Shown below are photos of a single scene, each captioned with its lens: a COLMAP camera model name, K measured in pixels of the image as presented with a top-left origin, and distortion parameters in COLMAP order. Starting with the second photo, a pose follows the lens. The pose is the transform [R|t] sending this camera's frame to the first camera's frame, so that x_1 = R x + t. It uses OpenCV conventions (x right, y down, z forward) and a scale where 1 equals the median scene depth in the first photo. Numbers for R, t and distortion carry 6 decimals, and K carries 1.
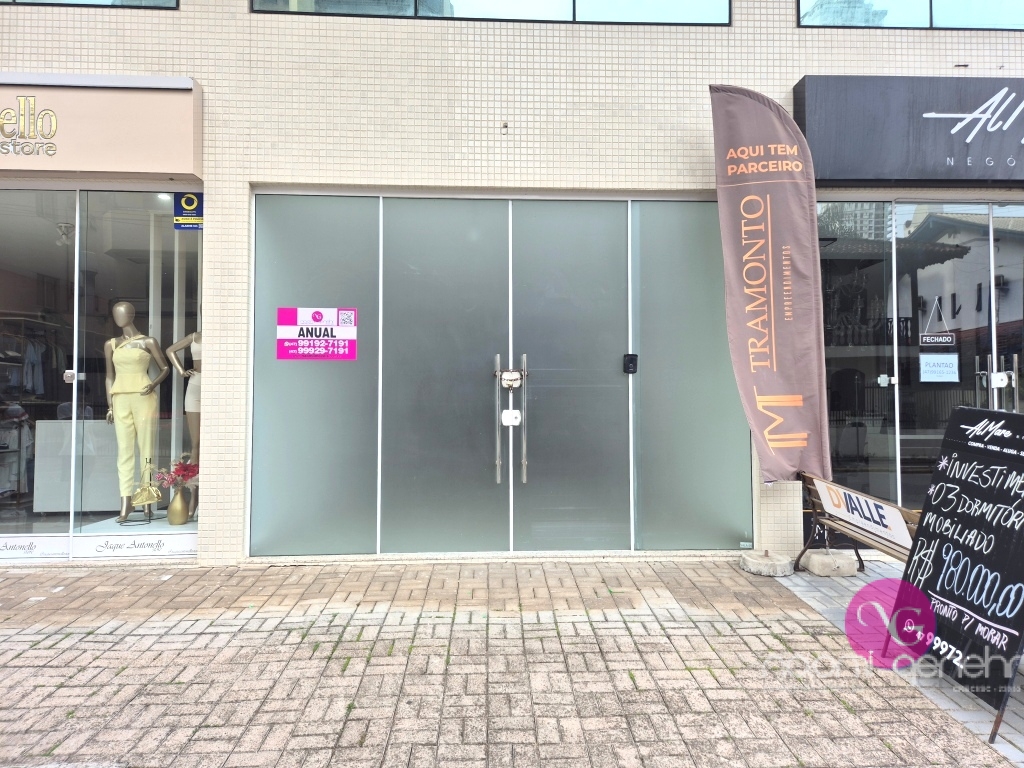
lens RADIAL K [[685.7, 0, 521.7], [0, 685.7, 380.3], [0, 0, 1]] dist [0.076098, -0.057127]
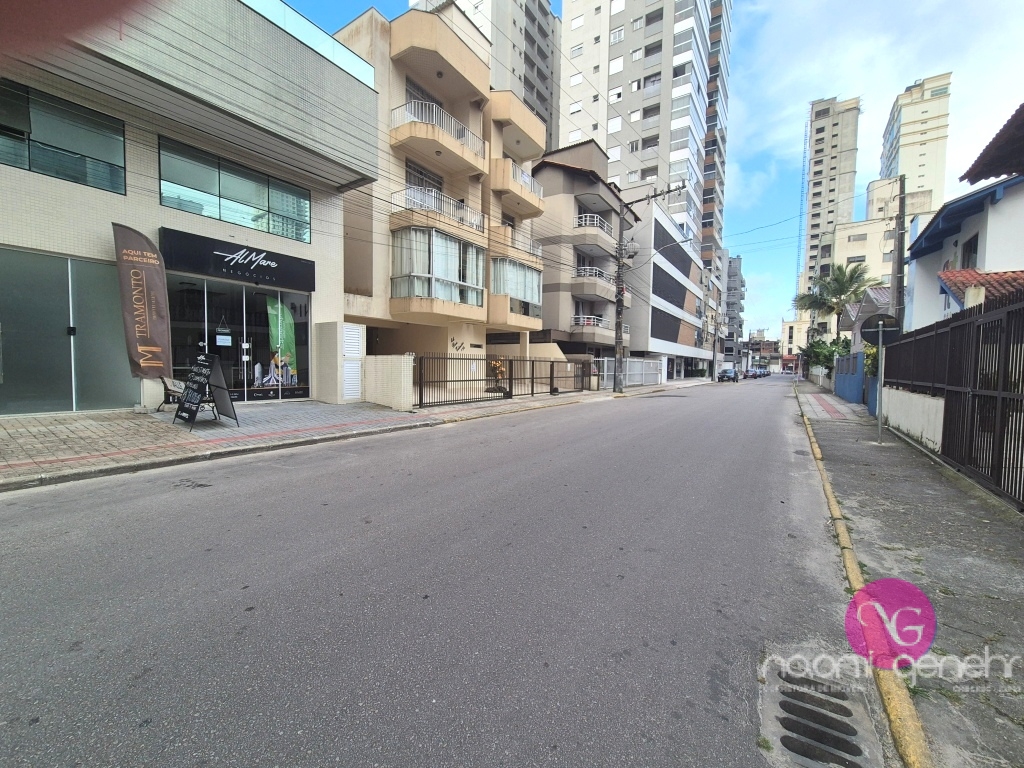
lens RADIAL K [[424.5, 0, 511.5], [0, 424.5, 386.4], [0, 0, 1]] dist [0.002116, 0.000351]
pose [[0.604354, -0.026989, 0.796259, -0.098425], [-0.049542, 0.996219, 0.071369, -0.014563], [-0.795174, -0.082580, 0.600732, -1.119109]]
